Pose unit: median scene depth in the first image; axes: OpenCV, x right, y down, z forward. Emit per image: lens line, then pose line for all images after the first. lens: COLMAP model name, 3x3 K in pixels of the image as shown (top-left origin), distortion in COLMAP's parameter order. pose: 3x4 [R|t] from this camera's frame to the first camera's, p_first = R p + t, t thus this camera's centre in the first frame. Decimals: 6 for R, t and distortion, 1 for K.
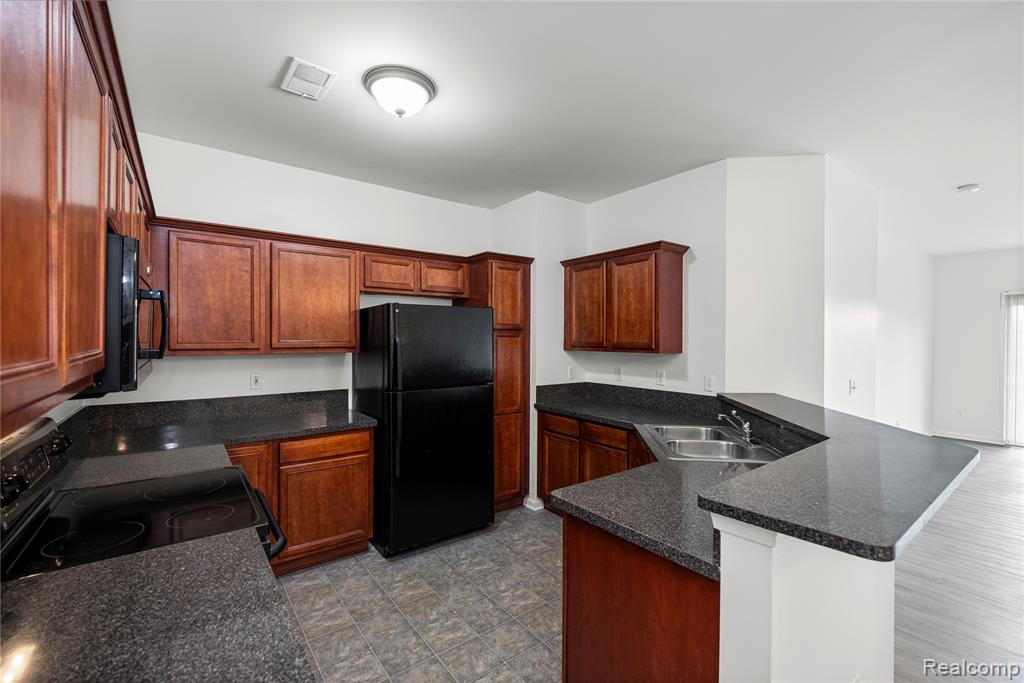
lens RADIAL K [[435.0, 0, 512.0], [0, 435.0, 341.5], [0, 0, 1]] dist [0.000220, -0.000047]
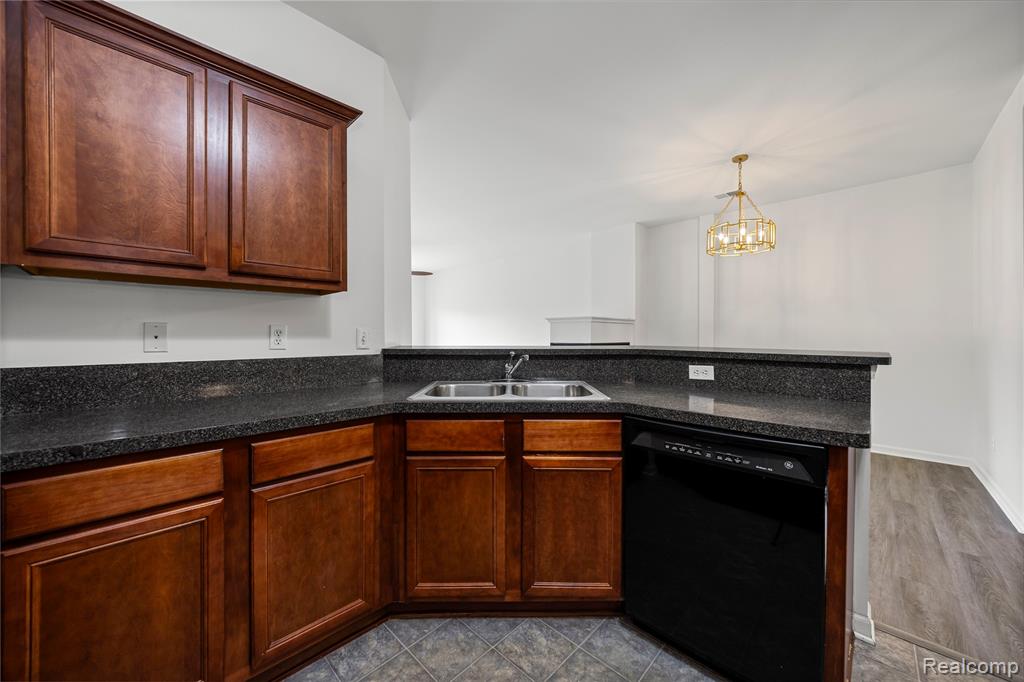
lens RADIAL K [[377.4, 0, 507.2], [0, 377.4, 337.0], [0, 0, 1]] dist [0.000884, 0.000247]
pose [[-0.142917, -0.003537, 0.989728, -0.201590], [0.006230, 0.999971, 0.004473, 0.082445], [-0.989715, 0.006806, -0.142890, 0.765118]]
